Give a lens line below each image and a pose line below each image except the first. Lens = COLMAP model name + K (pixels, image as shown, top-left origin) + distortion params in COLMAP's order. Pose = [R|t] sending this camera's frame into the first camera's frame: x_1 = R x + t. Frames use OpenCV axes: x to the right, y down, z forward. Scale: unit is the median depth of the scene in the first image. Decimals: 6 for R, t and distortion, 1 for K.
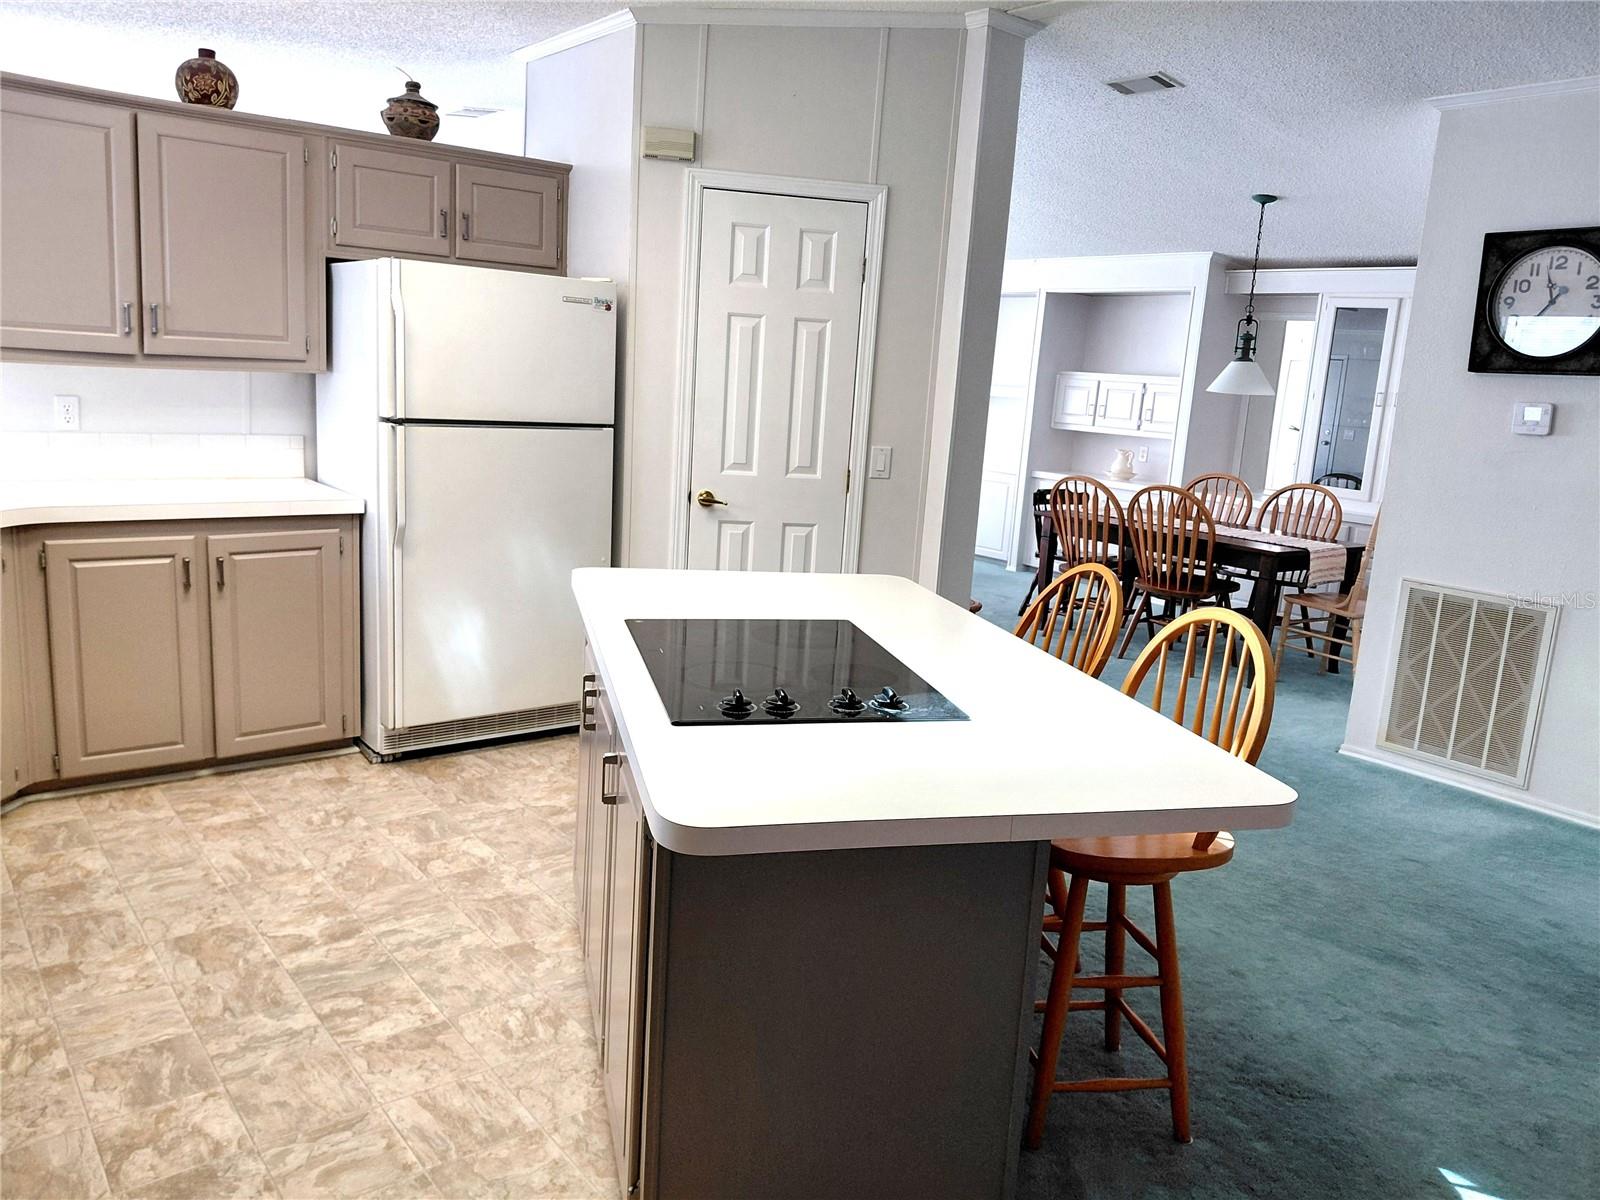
lens RADIAL K [[1190.7, 0, 800.0], [0, 1190.7, 600.0], [0, 0, 1]] dist [0.073601, -0.118310]
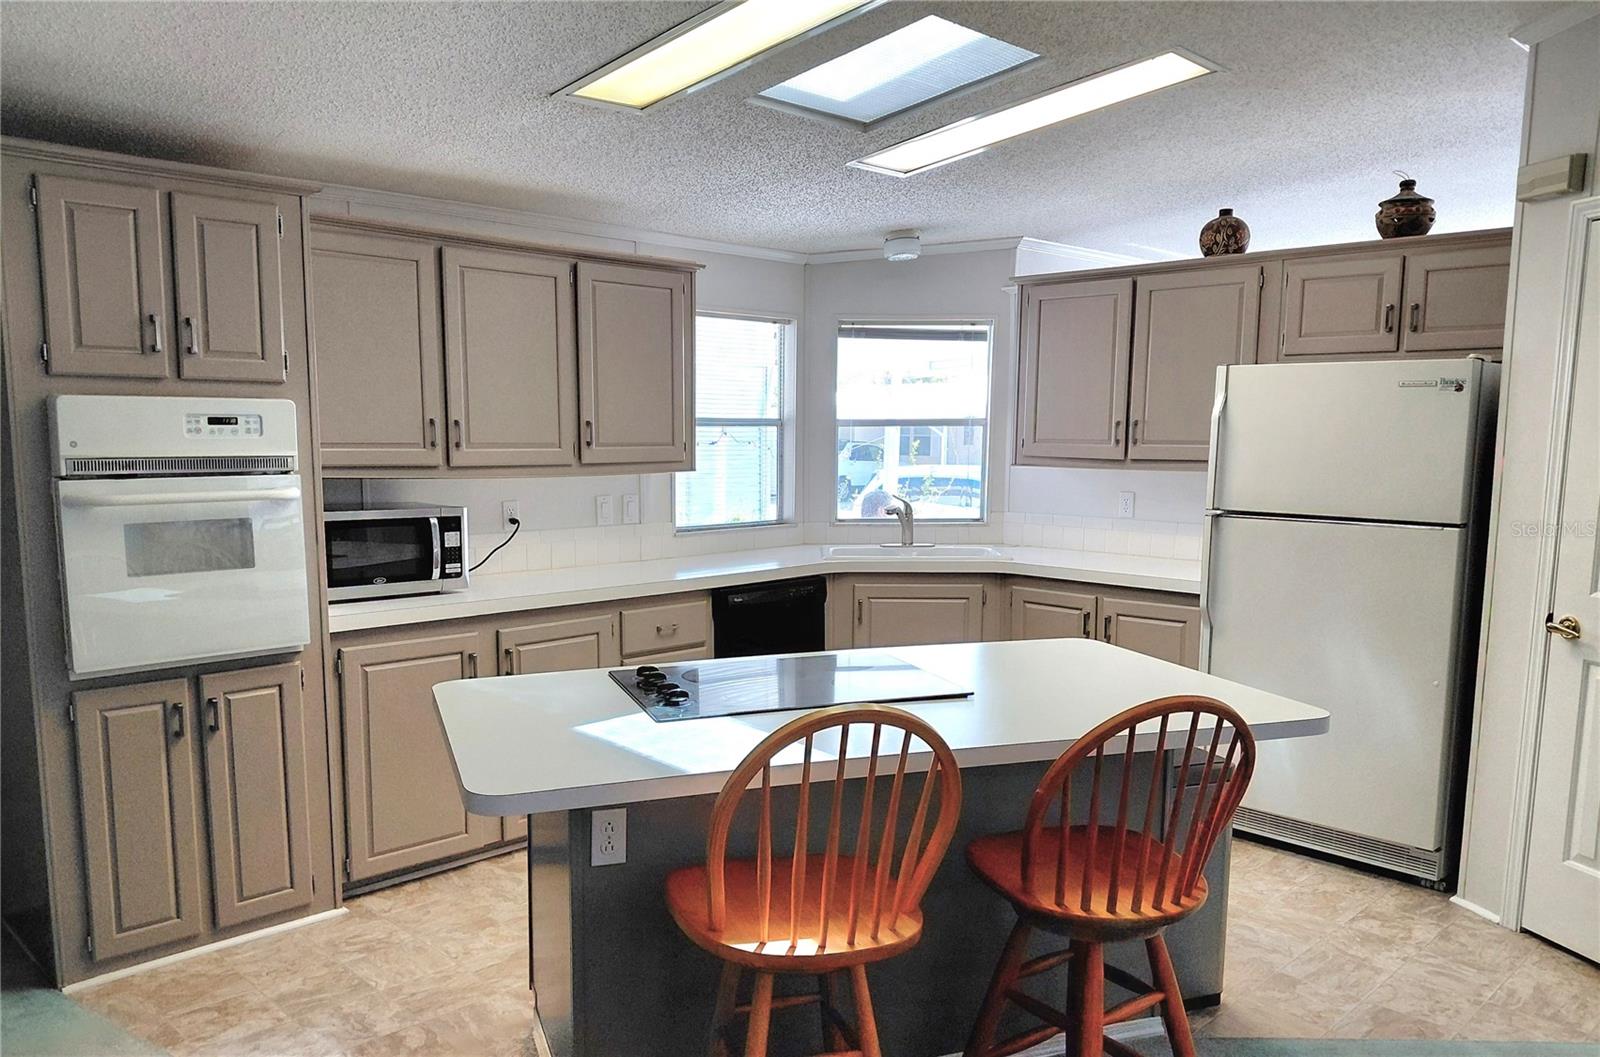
lens RADIAL K [[1167.5, 0, 801.3], [0, 1167.5, 600.1], [0, 0, 1]] dist [-0.048743, -0.000209]
pose [[0.130061, 0.087450, -0.987642, 0.596215], [-0.186631, 0.980457, 0.062237, -0.060943], [0.973783, 0.176230, 0.143840, 0.458148]]
